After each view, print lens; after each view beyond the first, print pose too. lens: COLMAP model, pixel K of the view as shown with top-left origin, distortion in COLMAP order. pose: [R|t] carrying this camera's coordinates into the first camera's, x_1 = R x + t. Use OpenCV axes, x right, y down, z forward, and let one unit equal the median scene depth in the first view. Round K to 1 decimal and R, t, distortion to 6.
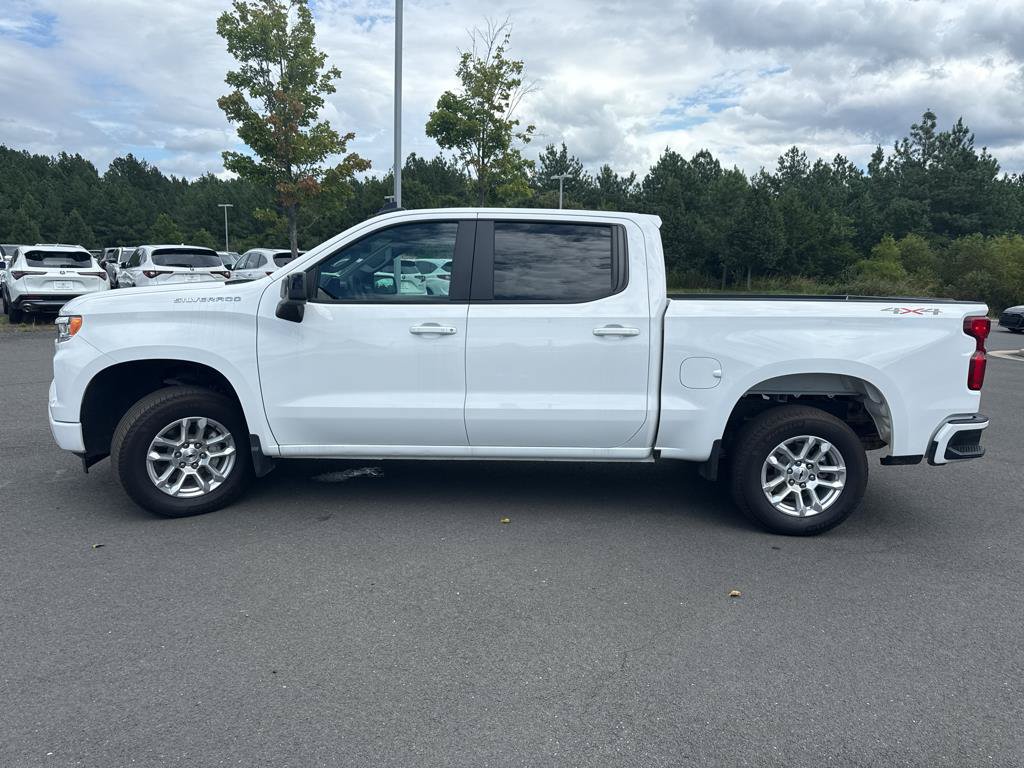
lens RADIAL K [[751.2, 0, 512.0], [0, 751.2, 384.0], [0, 0, 1]] dist [0.023741, -0.014901]
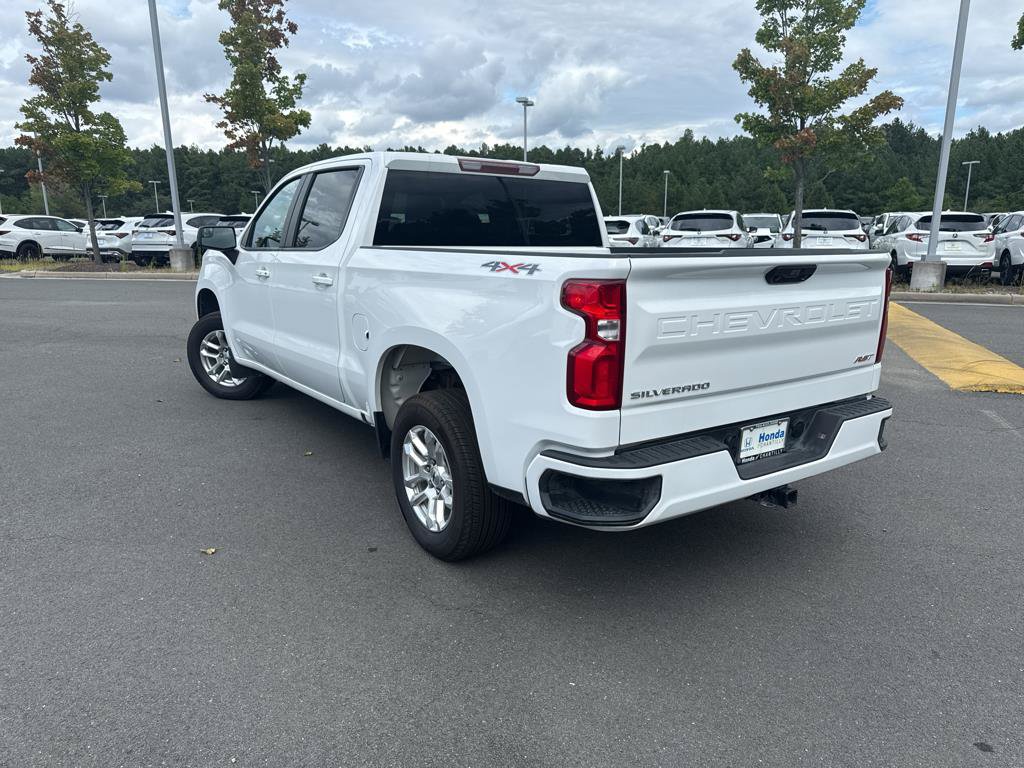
lens RADIAL K [[756.9, 0, 526.7], [0, 756.9, 382.6], [0, 0, 1]] dist [0.027640, -0.022513]
pose [[0.551945, 0.144509, -0.821264, 0.348494], [-0.113592, 0.988719, 0.097633, -0.020669], [0.826107, 0.039401, 0.562133, 0.210770]]
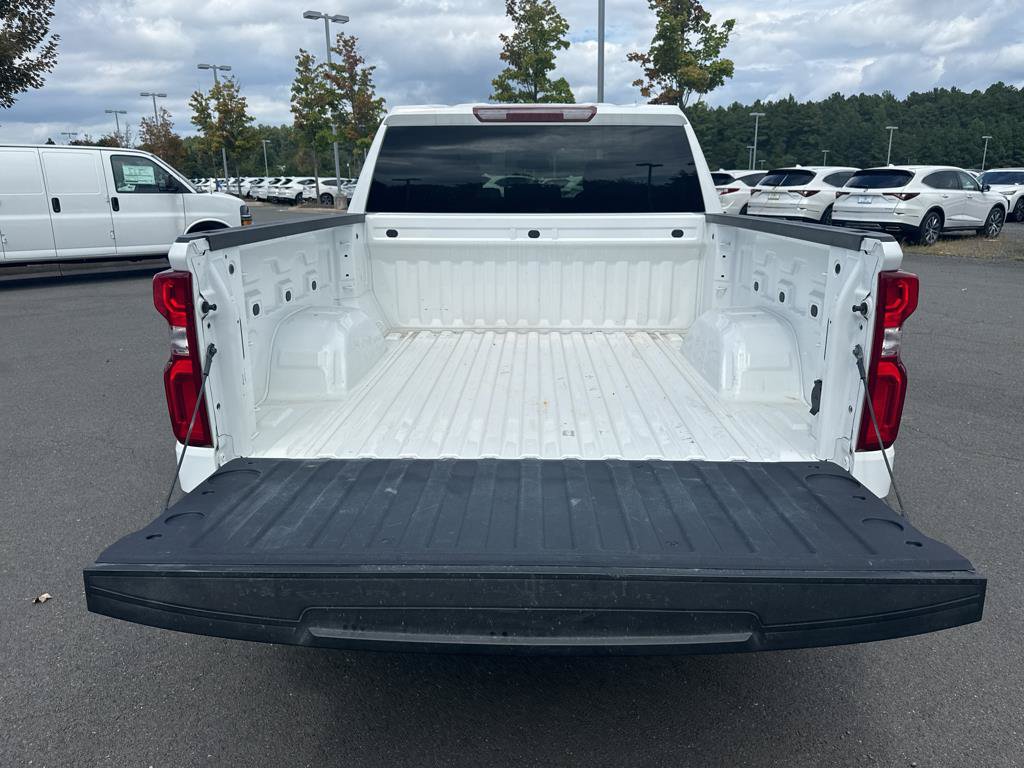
lens RADIAL K [[751.3, 0, 512.0], [0, 751.3, 384.0], [0, 0, 1]] dist [0.010859, -0.001580]
pose [[-0.076323, 0.235439, -0.968888, 0.345076], [-0.153555, 0.957354, 0.244733, -0.039179], [0.985188, 0.167456, -0.036915, 0.325787]]
